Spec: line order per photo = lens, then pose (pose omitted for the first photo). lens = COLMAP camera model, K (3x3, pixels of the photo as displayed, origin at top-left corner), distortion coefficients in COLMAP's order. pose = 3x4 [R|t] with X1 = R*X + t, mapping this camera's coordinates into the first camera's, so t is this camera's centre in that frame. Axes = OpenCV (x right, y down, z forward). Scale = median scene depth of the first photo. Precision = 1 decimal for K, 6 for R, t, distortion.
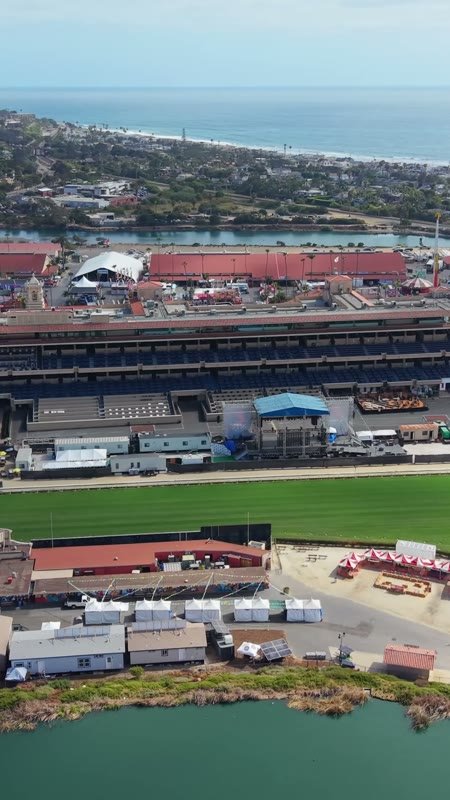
lens RADIAL K [[1014.5, 0, 225.6], [0, 1014.5, 403.3], [0, 0, 1]] dist [0.047085, 0.000000]
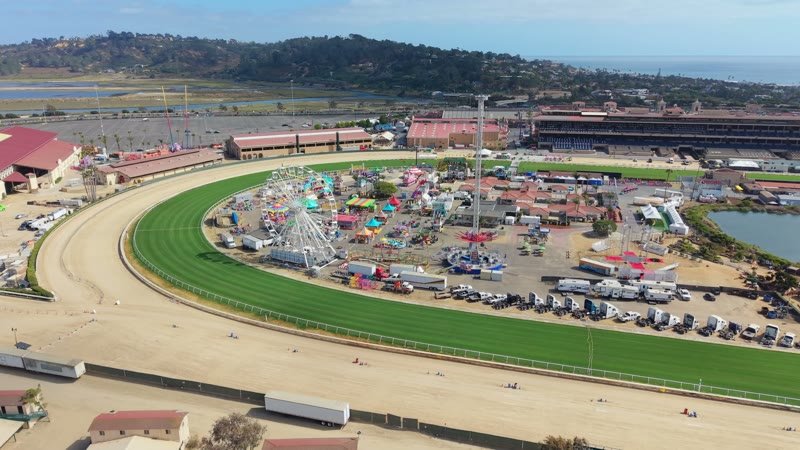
lens RADIAL K [[571.0, 0, 400.4], [0, 571.0, 226.1], [0, 0, 1]] dist [0.041557, -0.056500]
pose [[0.926652, 0.109650, -0.359572, -0.381348], [-0.114249, 0.993416, 0.008507, 0.273094], [0.358138, 0.033198, 0.933078, -0.541478]]
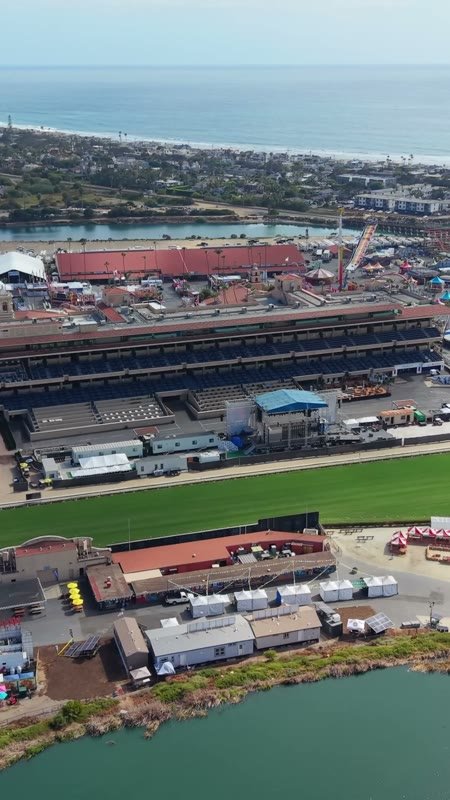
lens RADIAL K [[1014.5, 0, 225.1], [0, 1014.5, 402.4], [0, 0, 1]] dist [0.047085, 0.000000]
pose [[0.980528, -0.063261, 0.185911, -0.204754], [0.059858, 0.997922, 0.023866, -0.026063], [-0.187035, -0.012273, 0.982277, -0.050886]]
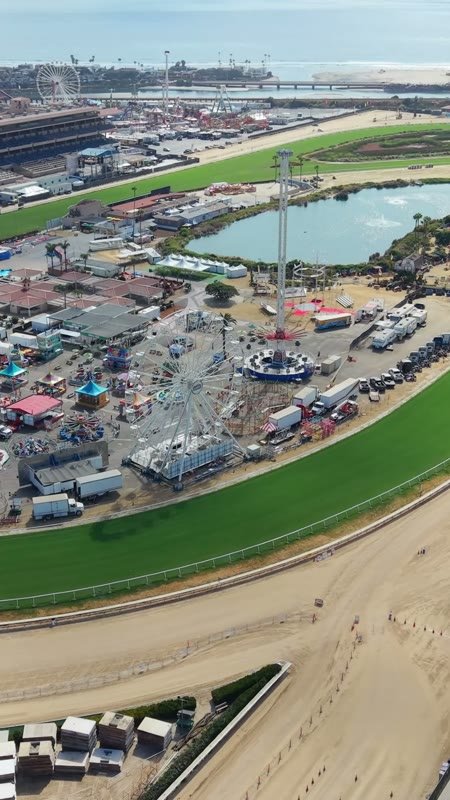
lens RADIAL K [[1014.5, 0, 221.6], [0, 1014.5, 404.7], [0, 0, 1]] dist [0.047085, 0.000000]
pose [[0.632426, -0.292558, 0.717249, -1.314354], [0.228955, 0.955165, 0.187723, 0.150019], [-0.740011, 0.045497, 0.671054, -0.452339]]
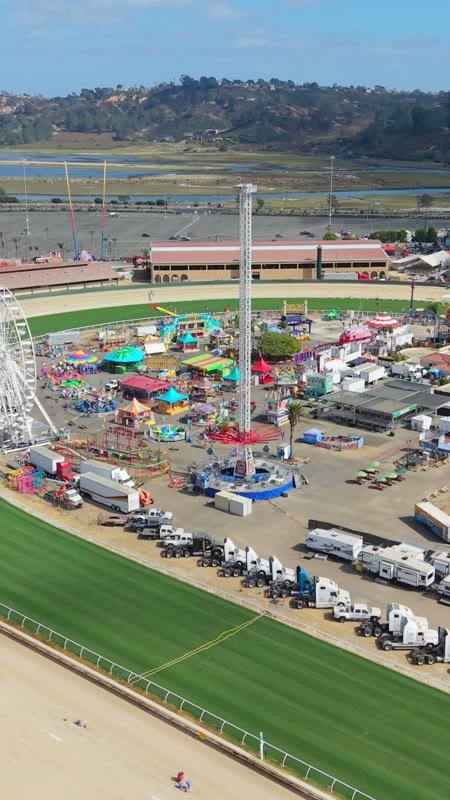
lens RADIAL K [[1014.5, 0, 223.6], [0, 1014.5, 403.5], [0, 0, 1]] dist [0.047085, 0.000000]
pose [[0.671980, 0.204827, -0.711680, -0.056376], [-0.222141, 0.972489, 0.070140, 0.213599], [0.706467, 0.110960, 0.698993, -0.349200]]
